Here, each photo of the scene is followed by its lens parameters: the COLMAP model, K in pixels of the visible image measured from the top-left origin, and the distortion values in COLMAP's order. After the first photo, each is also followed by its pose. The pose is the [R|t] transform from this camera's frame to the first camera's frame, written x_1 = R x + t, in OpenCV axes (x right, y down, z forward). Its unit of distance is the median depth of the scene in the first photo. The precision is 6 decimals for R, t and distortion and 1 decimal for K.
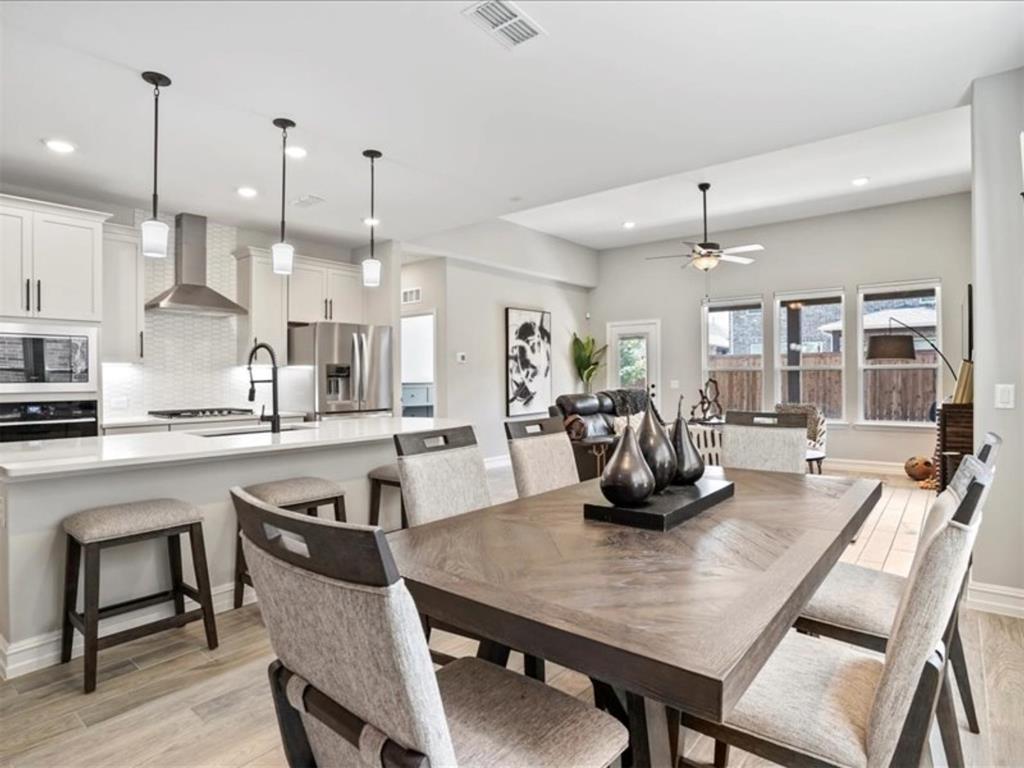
lens RADIAL K [[567.4, 0, 513.9], [0, 567.4, 367.2], [0, 0, 1]] dist [-0.101371, 0.054727]
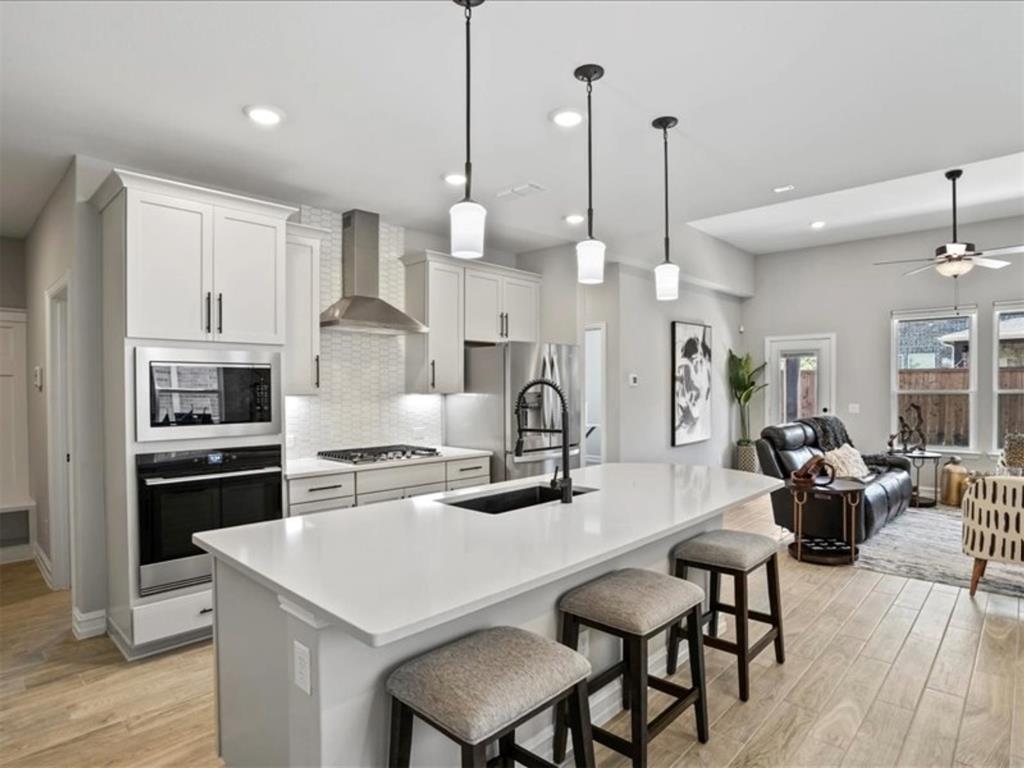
lens RADIAL K [[575.0, 0, 515.1], [0, 575.0, 379.4], [0, 0, 1]] dist [-0.090341, 0.043745]
pose [[0.996830, 0.001501, -0.079541, -0.186484], [-0.001199, 0.999992, 0.003853, -0.019139], [0.079546, -0.003746, 0.996824, 0.107915]]
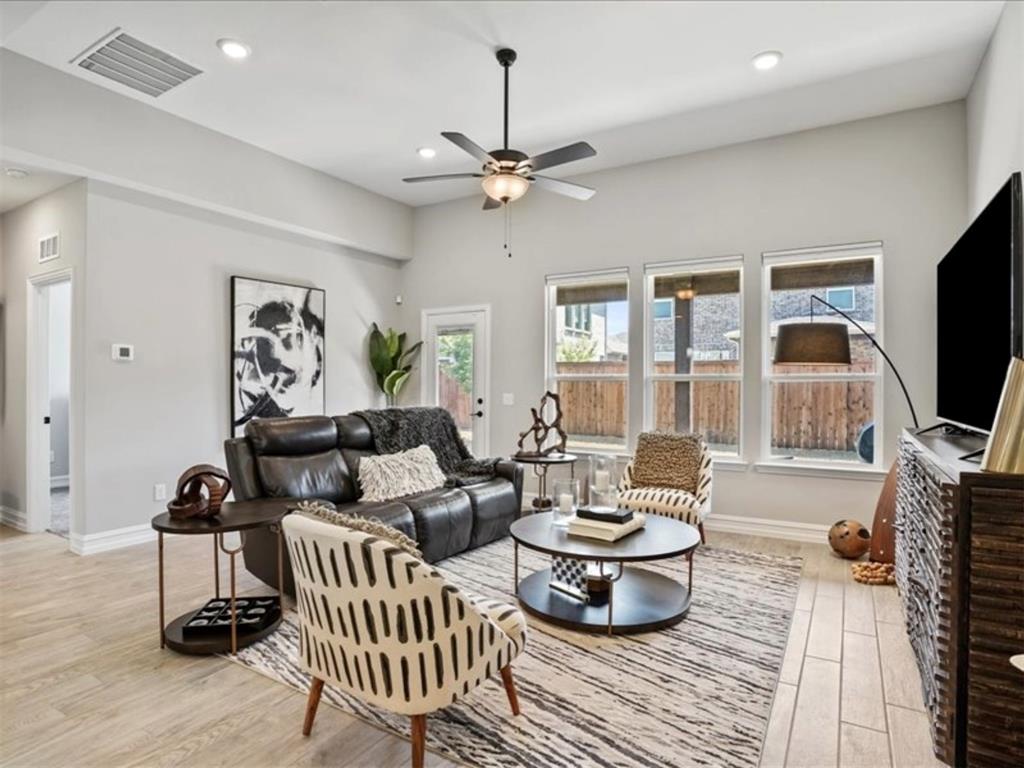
lens RADIAL K [[575.0, 0, 515.1], [0, 575.0, 379.4], [0, 0, 1]] dist [-0.090341, 0.043745]
pose [[0.989699, 0.013041, 0.142571, 0.214571], [-0.014117, 0.999879, 0.006538, 0.001958], [-0.142469, -0.008484, 0.989763, 0.336638]]
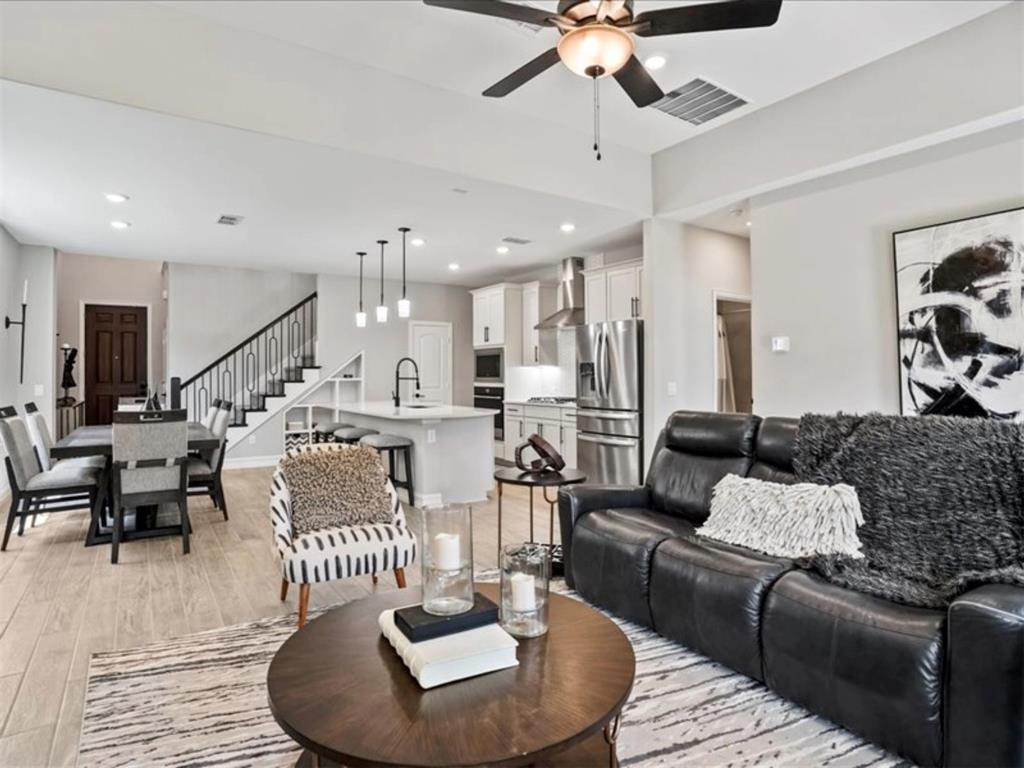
lens RADIAL K [[575.0, 0, 515.1], [0, 575.0, 379.4], [0, 0, 1]] dist [-0.090341, 0.043745]
pose [[-0.302657, 0.005704, -0.953083, 0.549170], [0.013216, 0.999911, 0.001787, 0.015944], [0.953008, -0.012055, -0.302705, 0.840881]]
